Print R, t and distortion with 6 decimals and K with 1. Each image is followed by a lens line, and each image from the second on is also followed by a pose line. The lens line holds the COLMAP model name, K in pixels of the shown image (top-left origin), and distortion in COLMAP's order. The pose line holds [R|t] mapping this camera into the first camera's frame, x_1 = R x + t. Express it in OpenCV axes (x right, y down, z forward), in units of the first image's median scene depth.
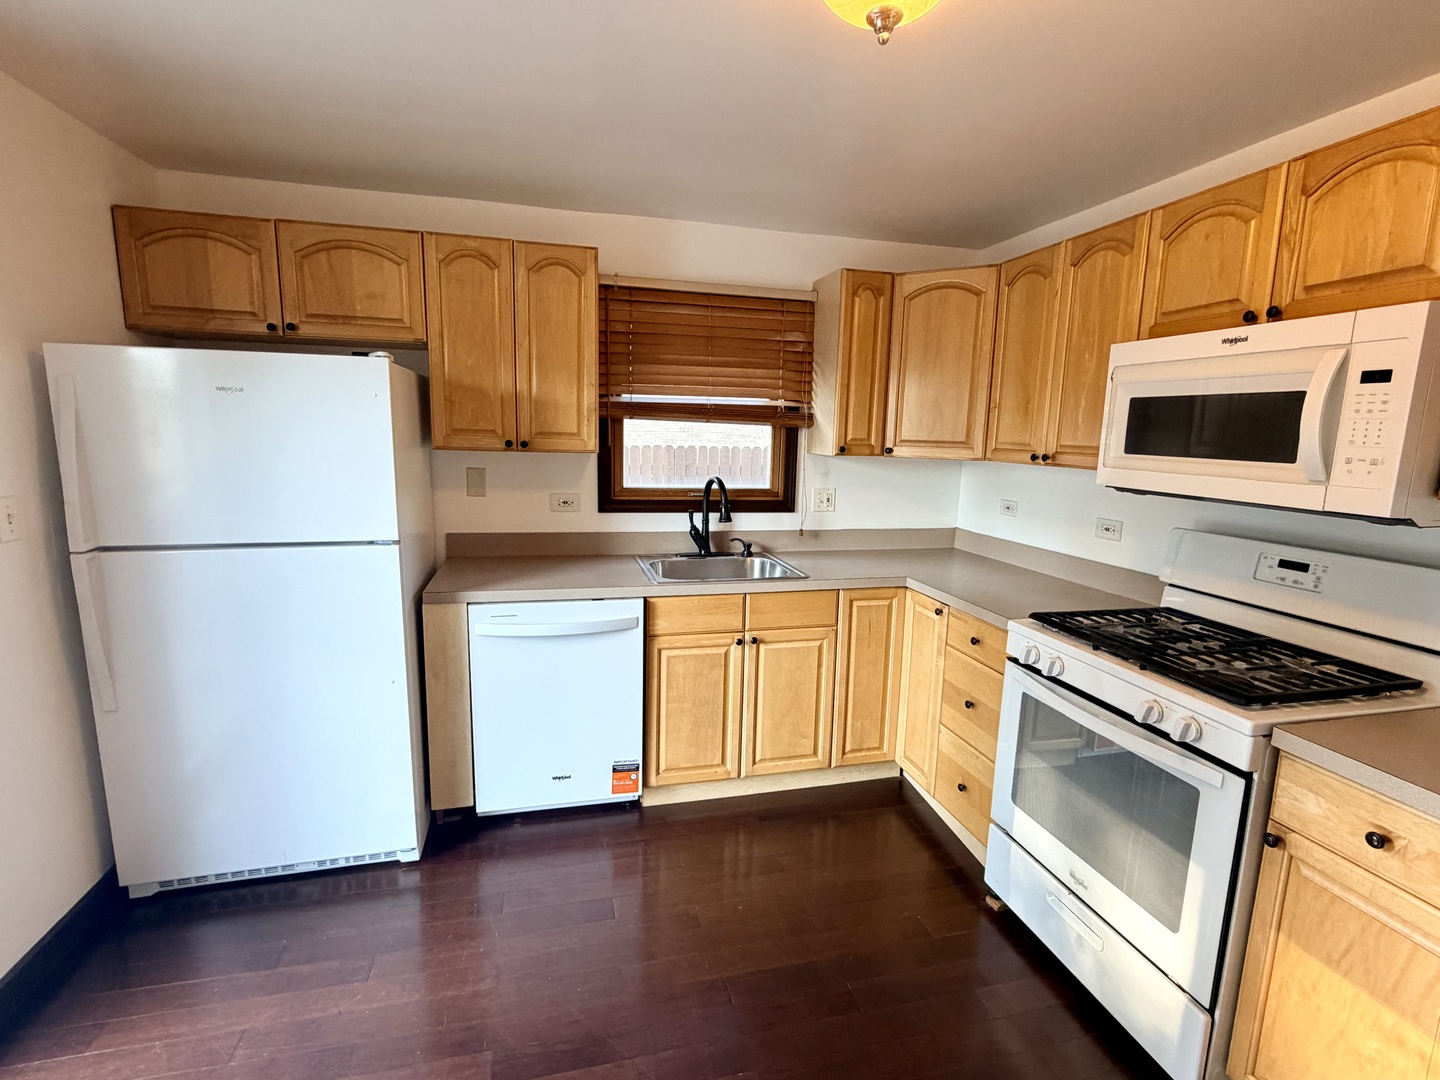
lens RADIAL K [[676.4, 0, 715.6], [0, 676.4, 543.2], [0, 0, 1]] dist [-0.001559, 0.000317]
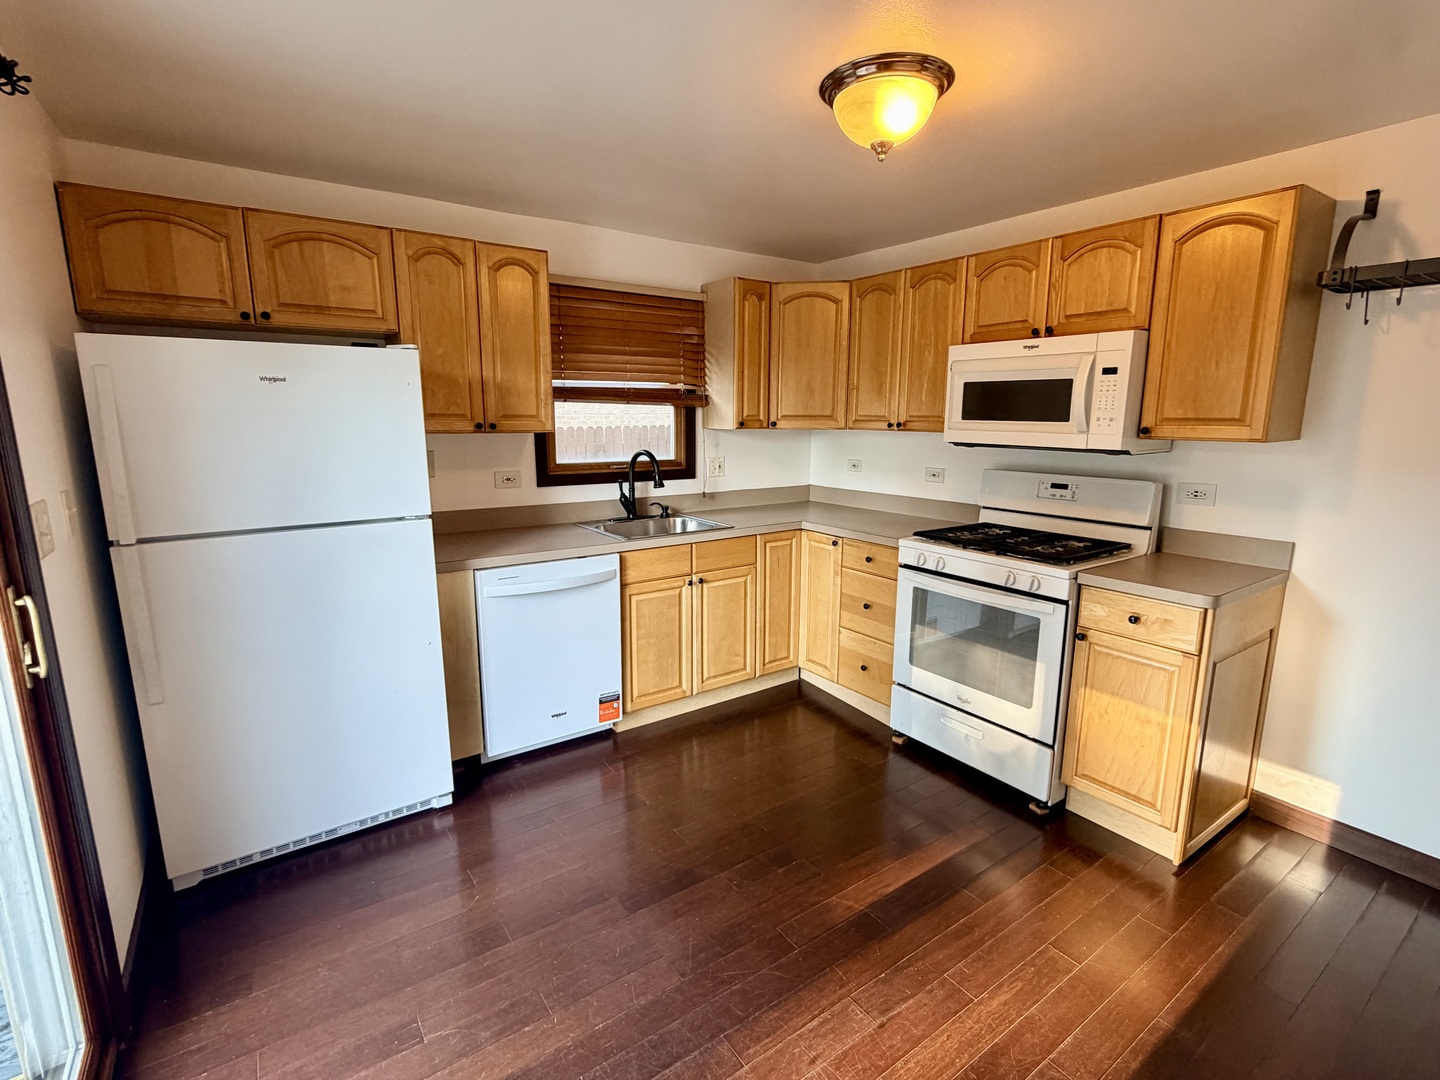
lens RADIAL K [[676.4, 0, 715.1], [0, 676.4, 542.8], [0, 0, 1]] dist [-0.001559, 0.000317]
pose [[0.936107, -0.086852, 0.340823, -0.382463], [0.077305, 0.996143, 0.041521, 0.029631], [-0.343114, -0.012521, 0.939210, -0.191471]]
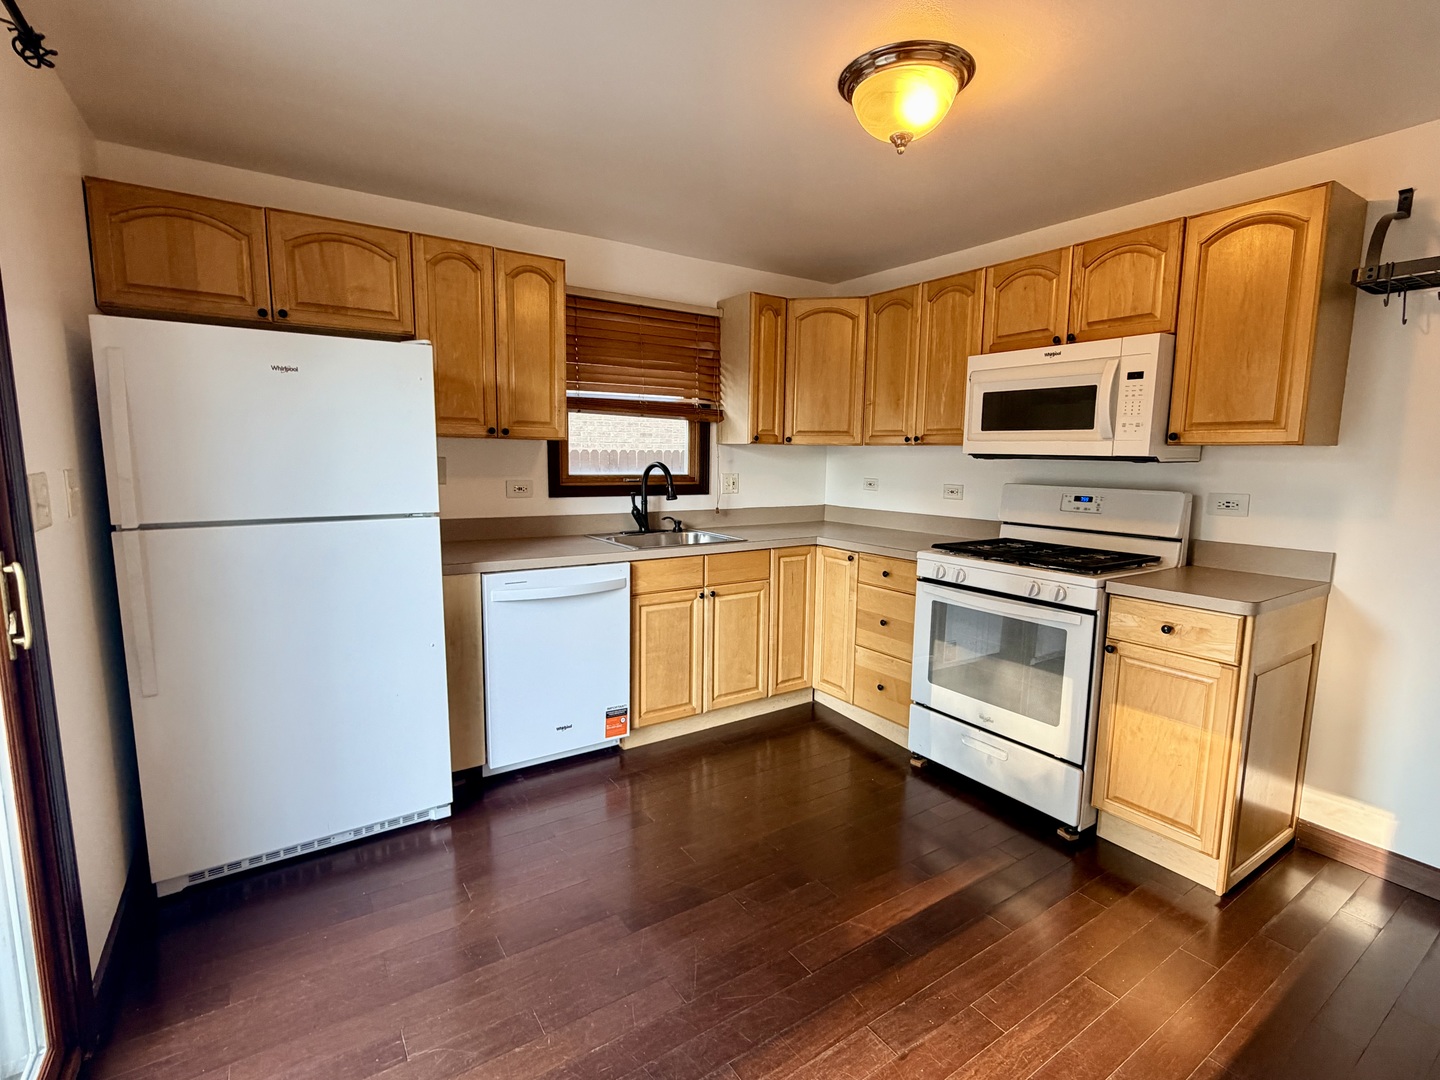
lens RADIAL K [[676.4, 0, 714.7], [0, 676.4, 544.0], [0, 0, 1]] dist [-0.001559, 0.000317]
pose [[0.943773, -0.055610, 0.325883, -0.375910], [0.063894, 0.997847, -0.014765, 0.084322], [-0.324361, 0.034757, 0.945295, -0.163686]]
